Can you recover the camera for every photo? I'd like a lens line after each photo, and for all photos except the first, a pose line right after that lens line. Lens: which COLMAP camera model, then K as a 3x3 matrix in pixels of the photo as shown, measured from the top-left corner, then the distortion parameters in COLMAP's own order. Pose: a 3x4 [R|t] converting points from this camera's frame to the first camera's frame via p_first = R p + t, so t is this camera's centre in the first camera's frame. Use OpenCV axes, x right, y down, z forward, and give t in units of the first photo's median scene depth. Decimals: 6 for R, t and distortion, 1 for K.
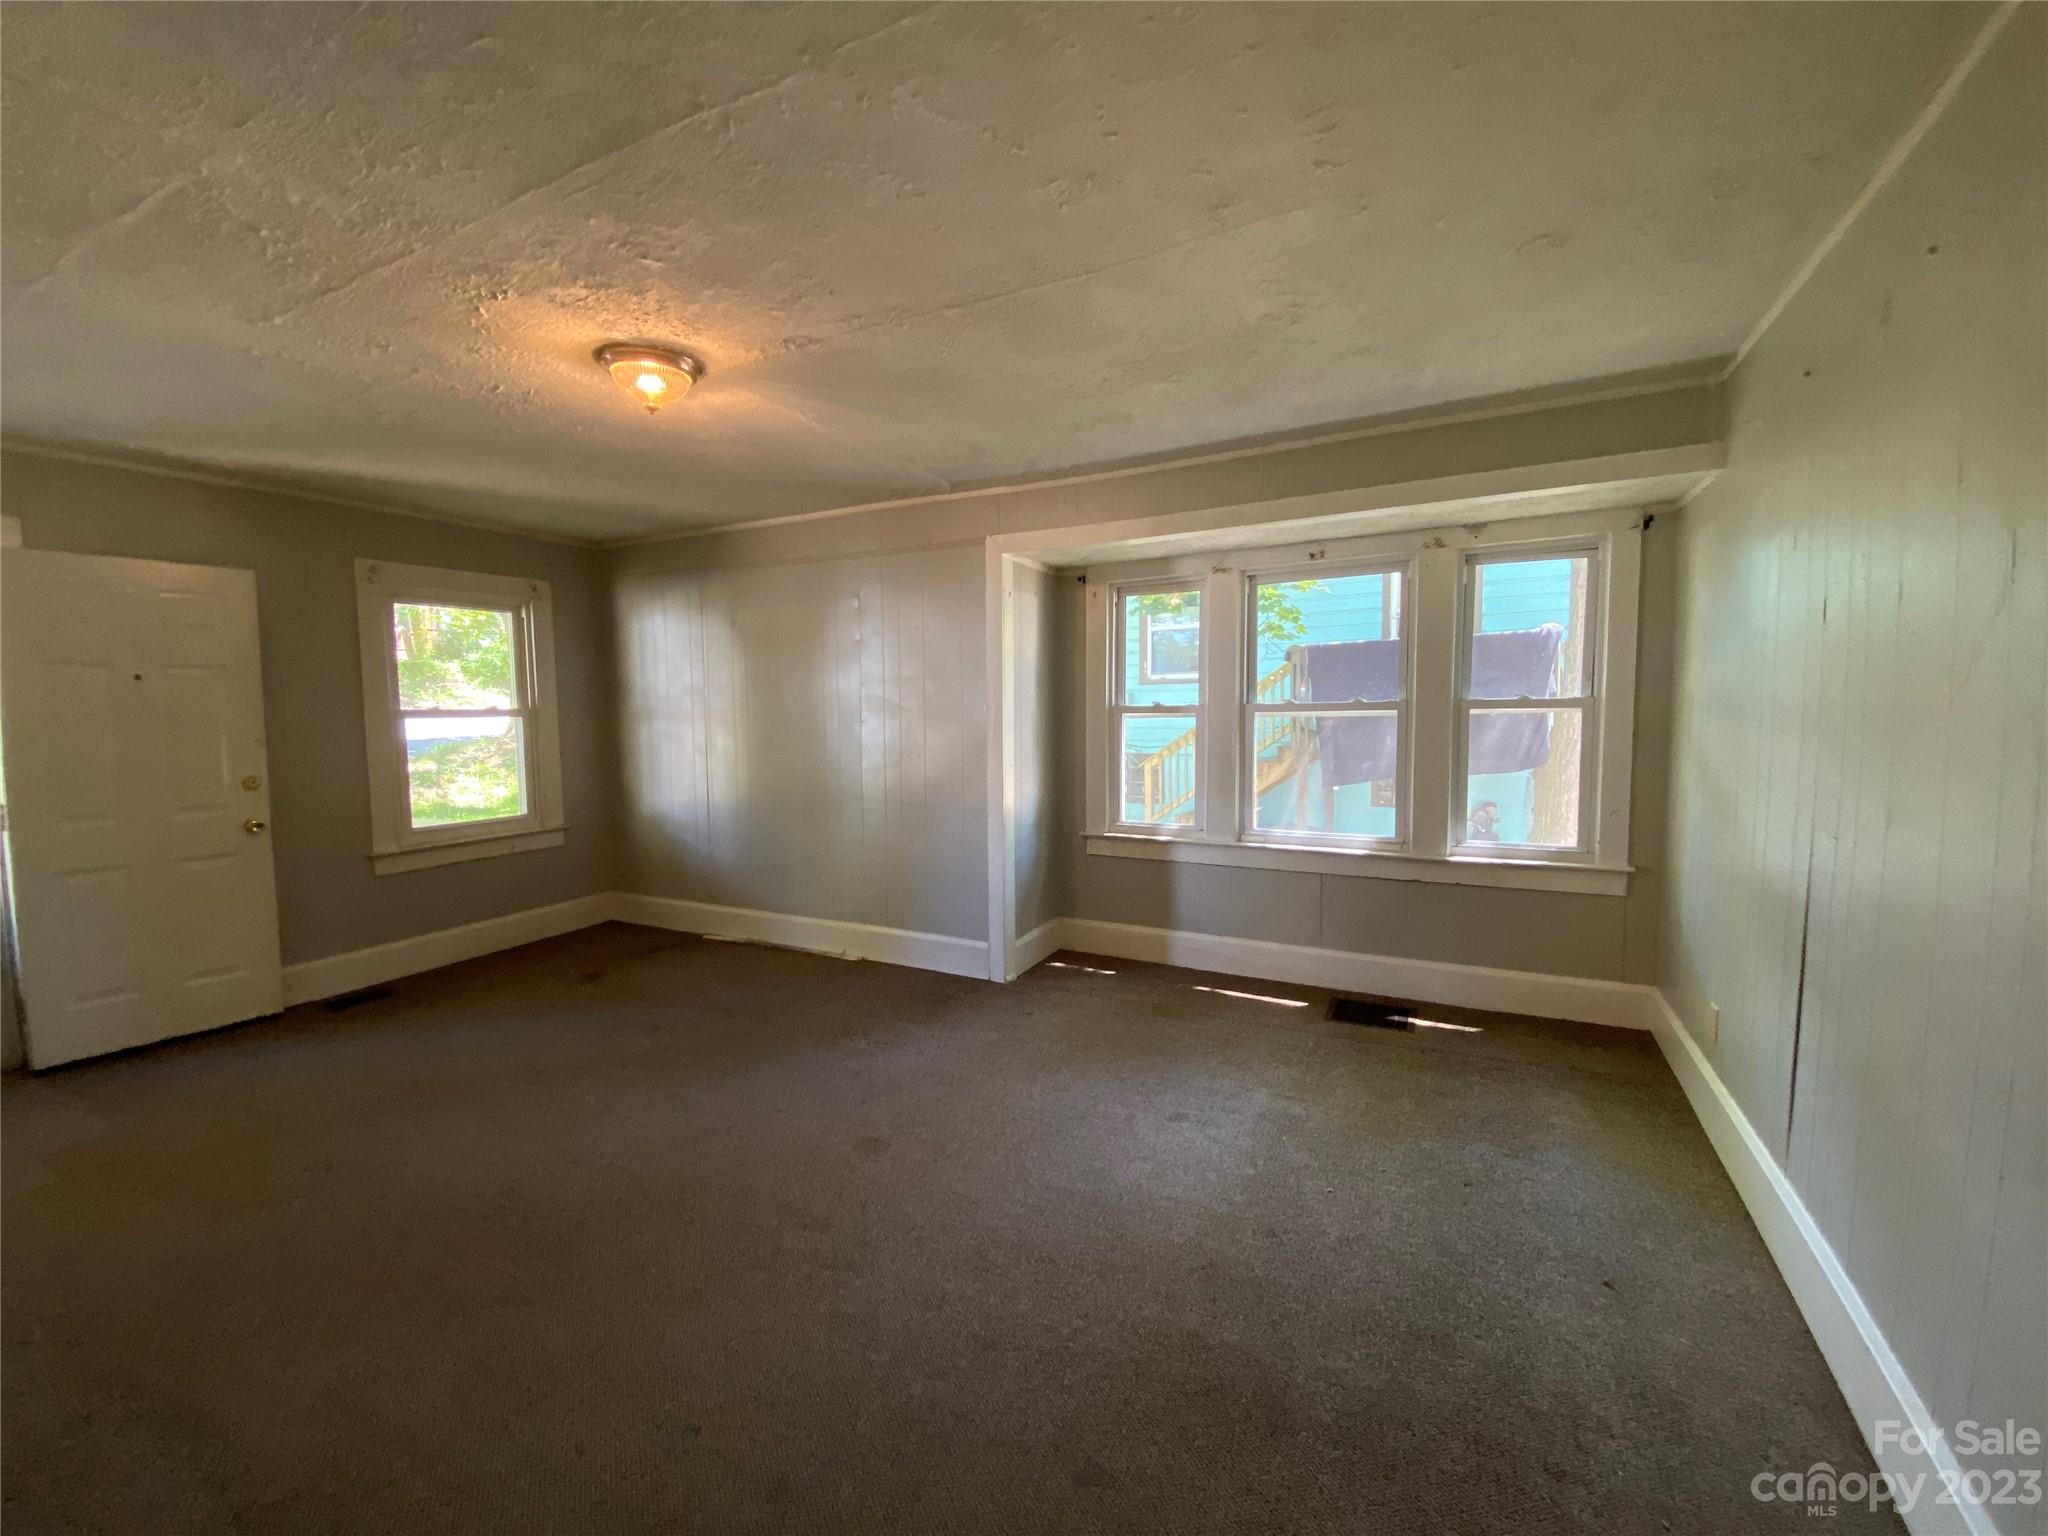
lens RADIAL K [[815.1, 0, 1015.1], [0, 815.1, 765.1], [0, 0, 1]] dist [0.033864, -0.032029]
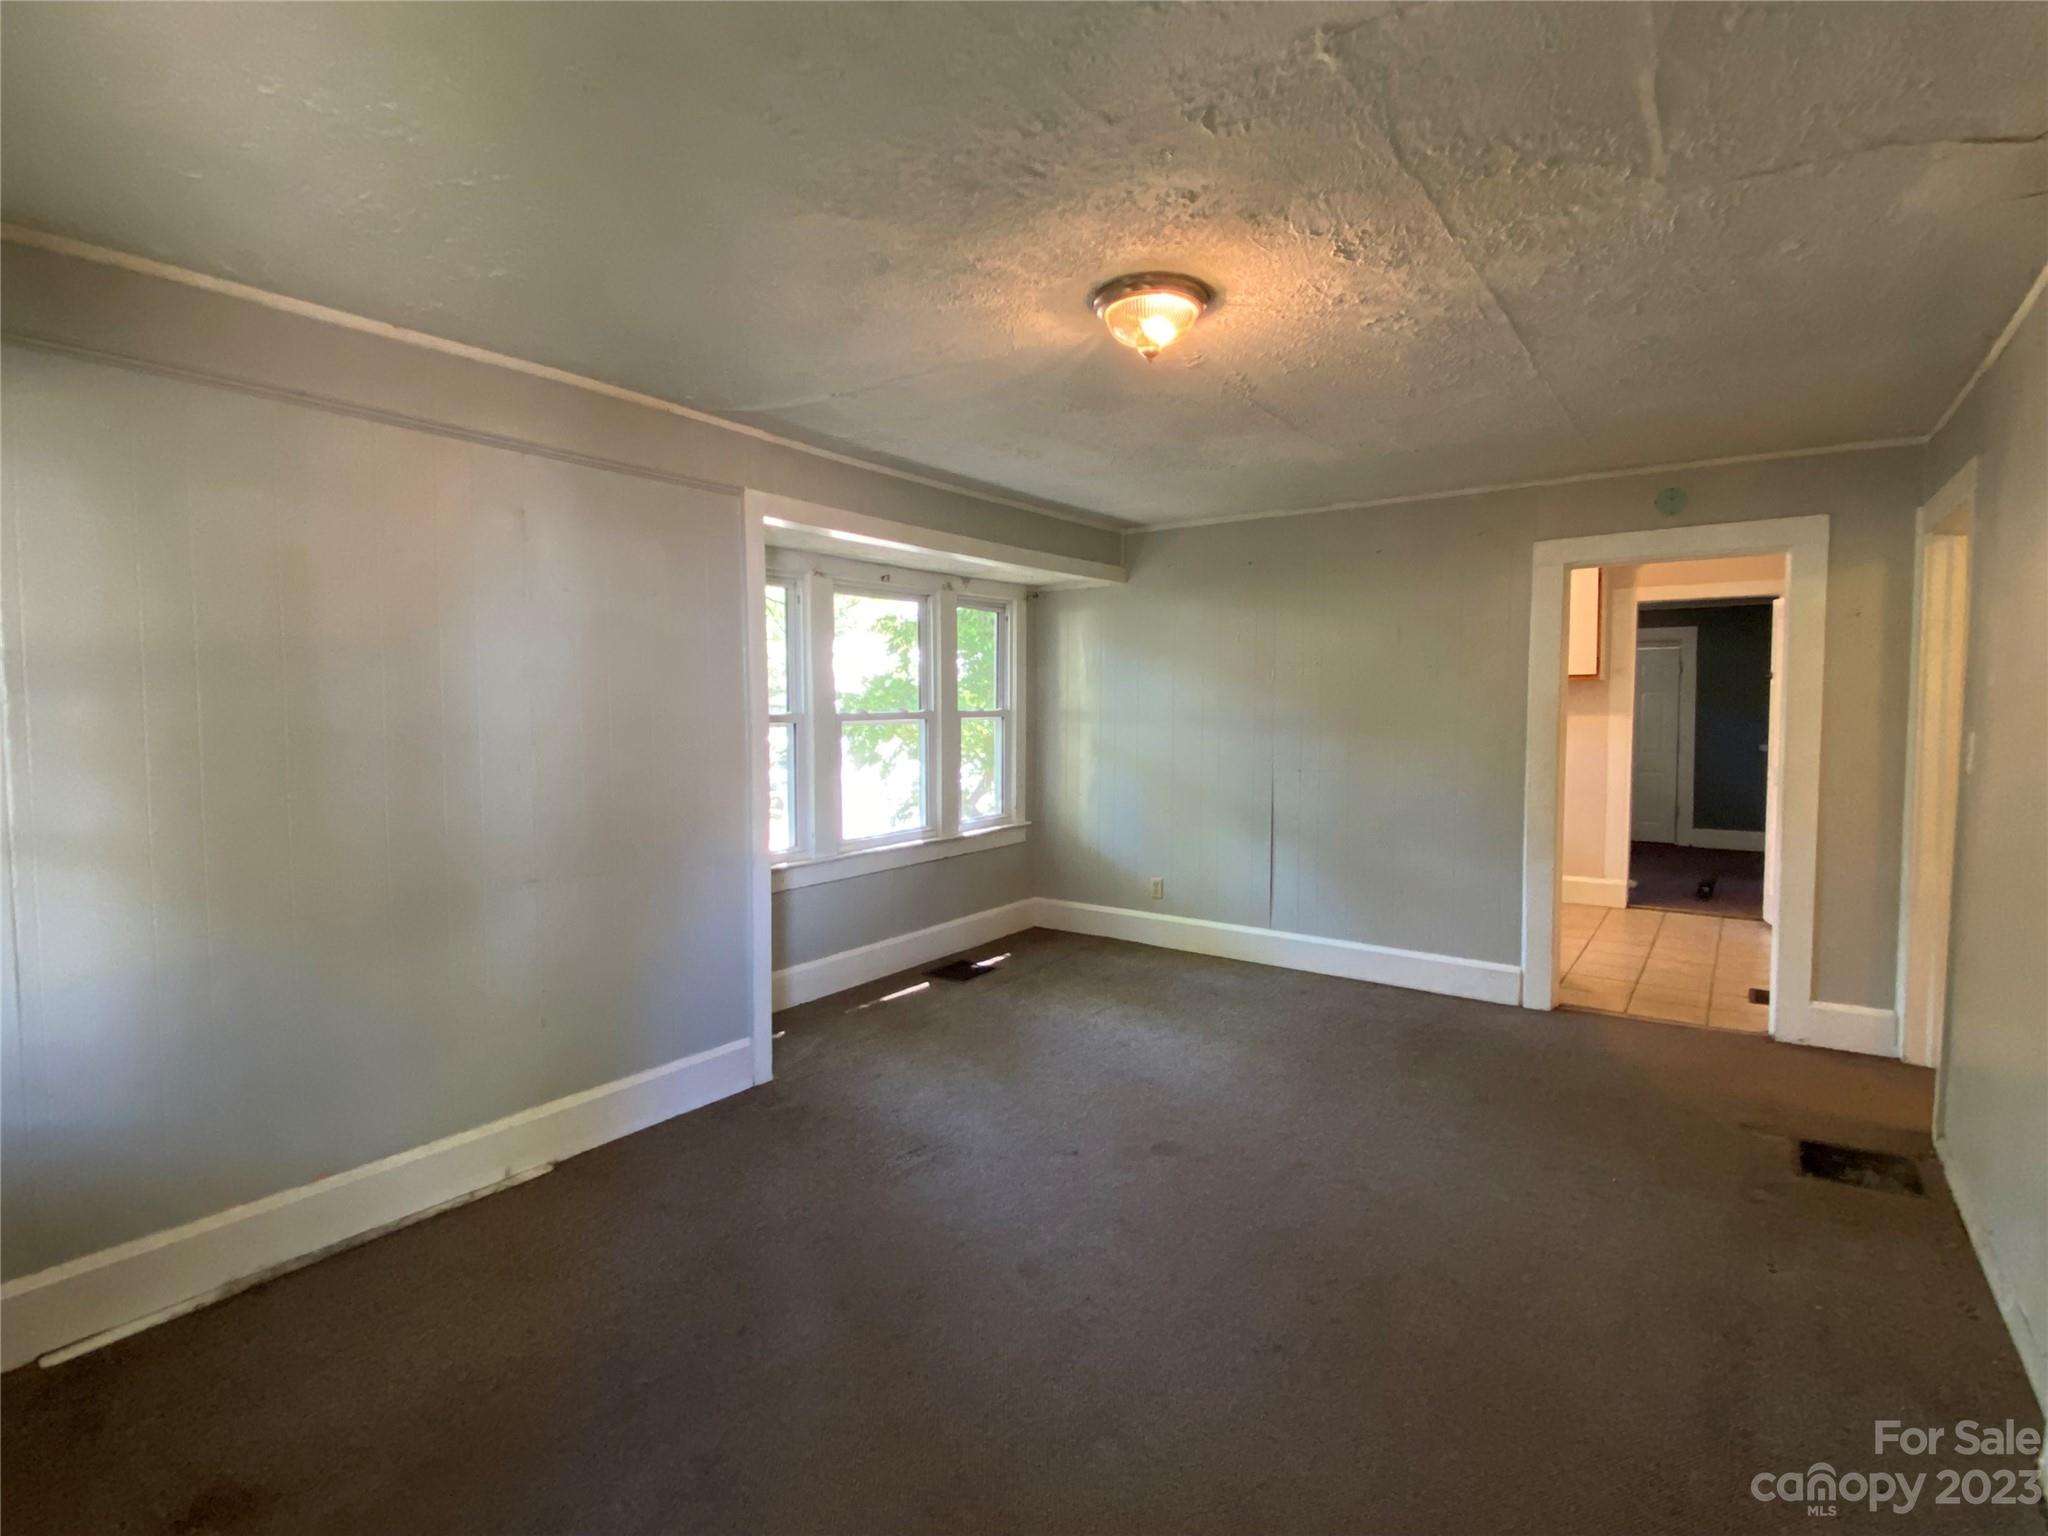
lens RADIAL K [[1008.1, 0, 1013.6], [0, 1008.1, 755.1], [0, 0, 1]] dist [-0.001558, -0.000597]
pose [[0.132556, -0.039141, 0.990402, -0.974164], [0.071886, 0.996968, 0.029779, -0.048945], [-0.988565, 0.067249, 0.134967, 0.683983]]
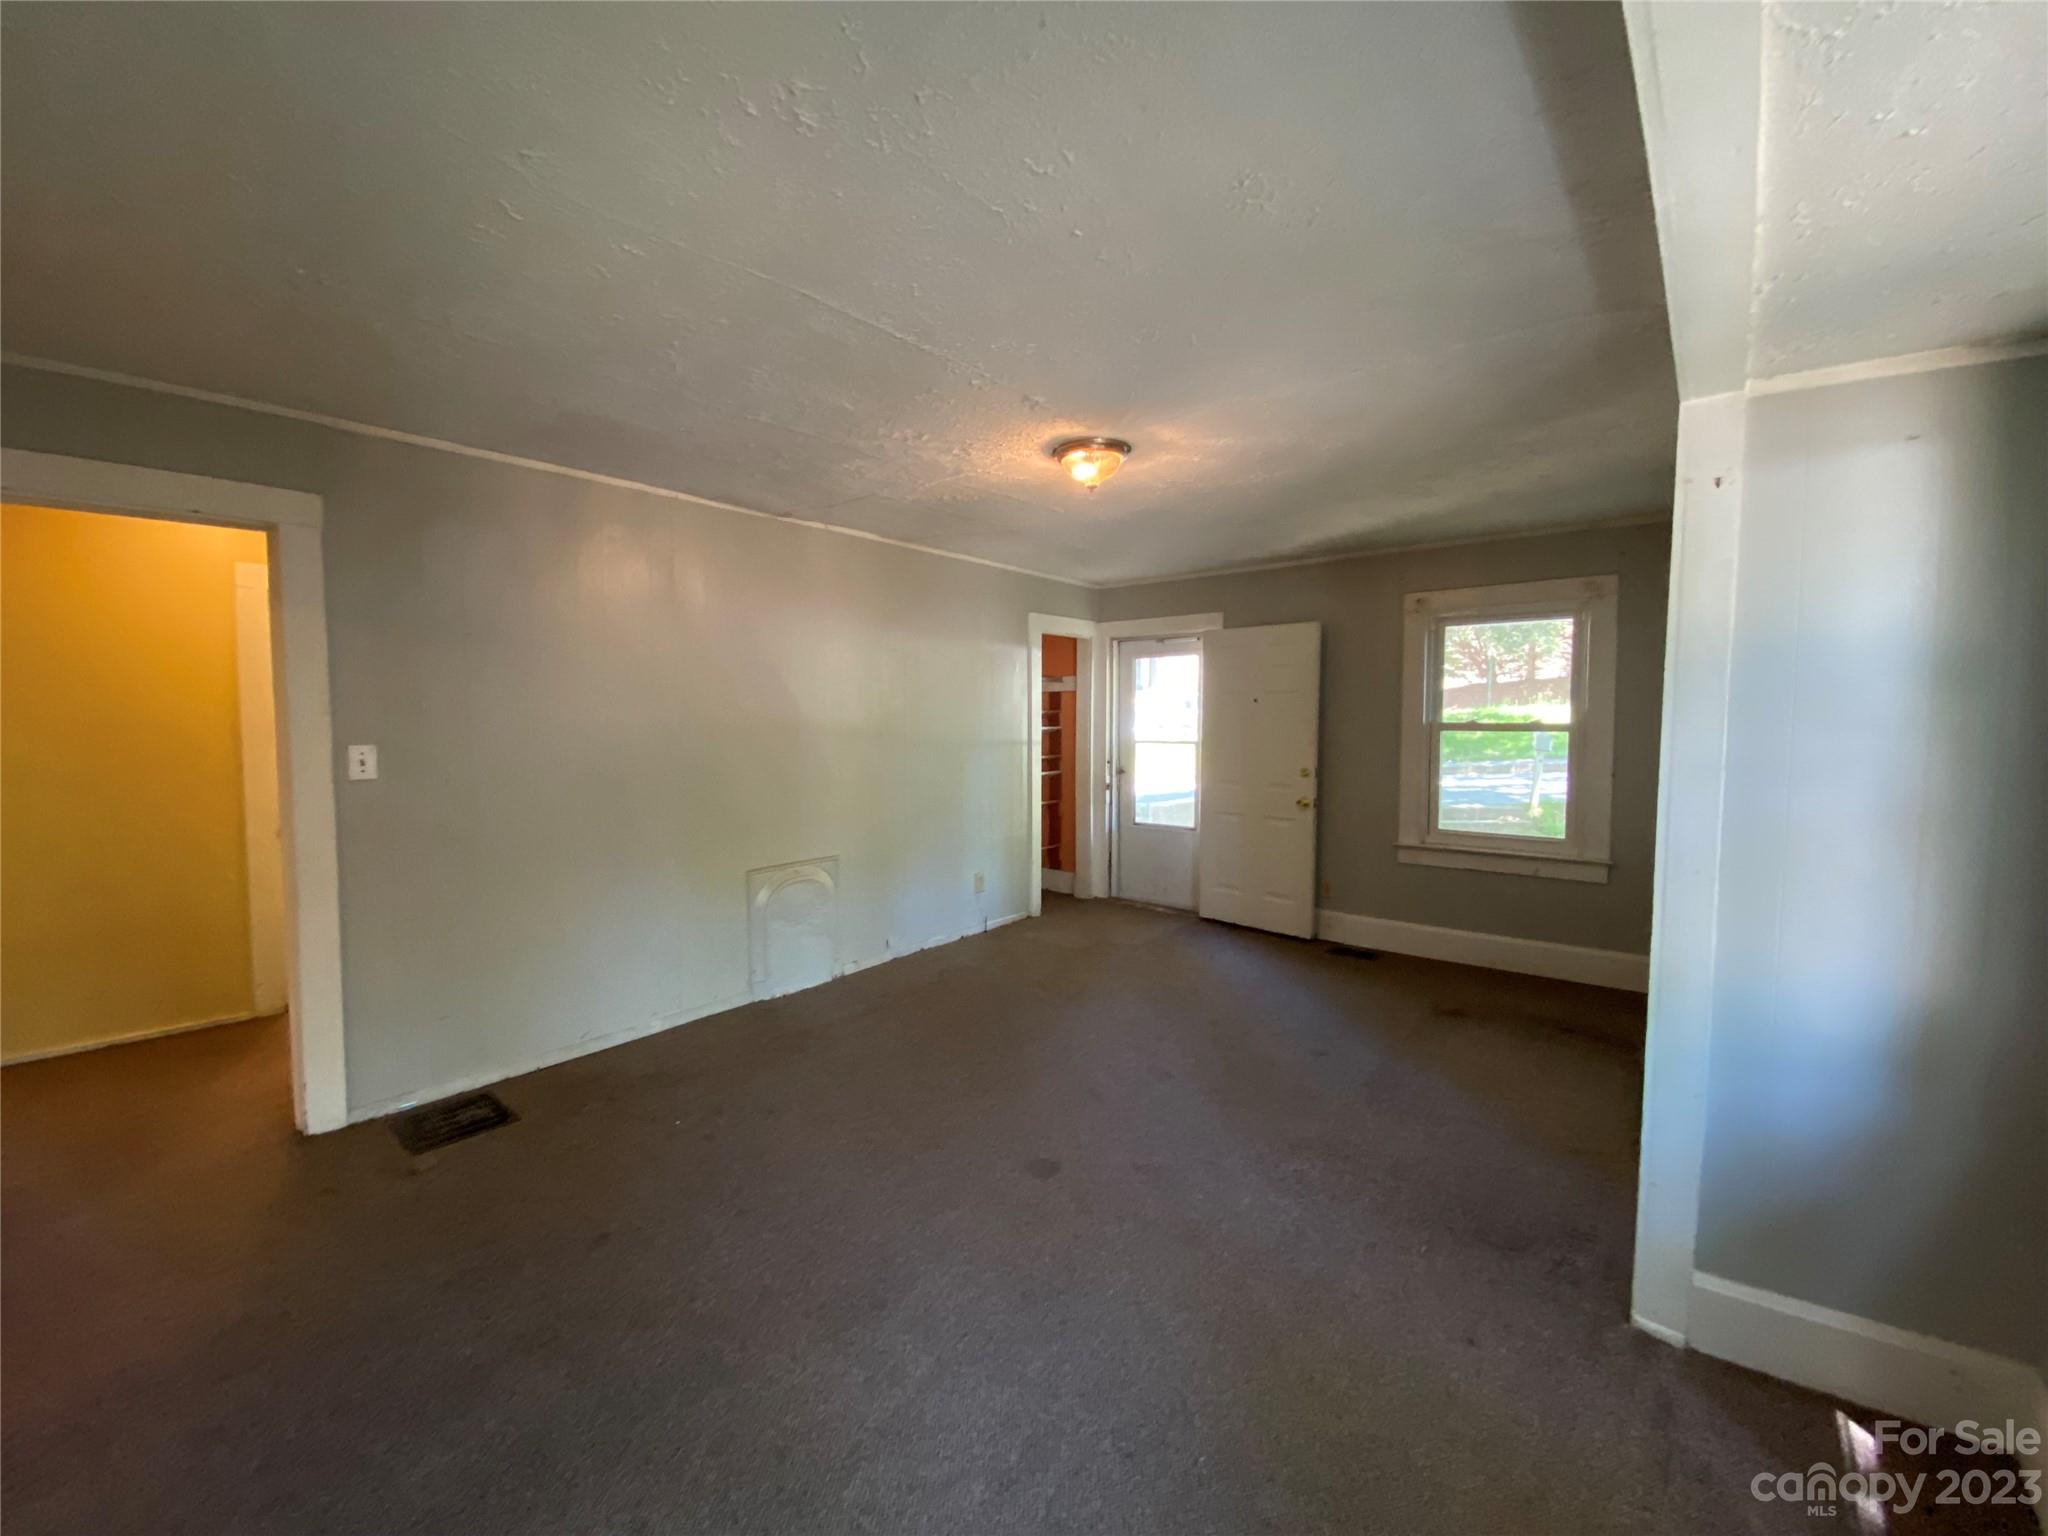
lens RADIAL K [[812.4, 0, 1018.8], [0, 812.4, 764.8], [0, 0, 1]] dist [0.016034, -0.017510]
pose [[-0.210492, 0.069817, -0.975099, 0.537170], [-0.068015, 0.993984, 0.085851, -0.077339], [0.975227, 0.084392, -0.204477, 0.784982]]
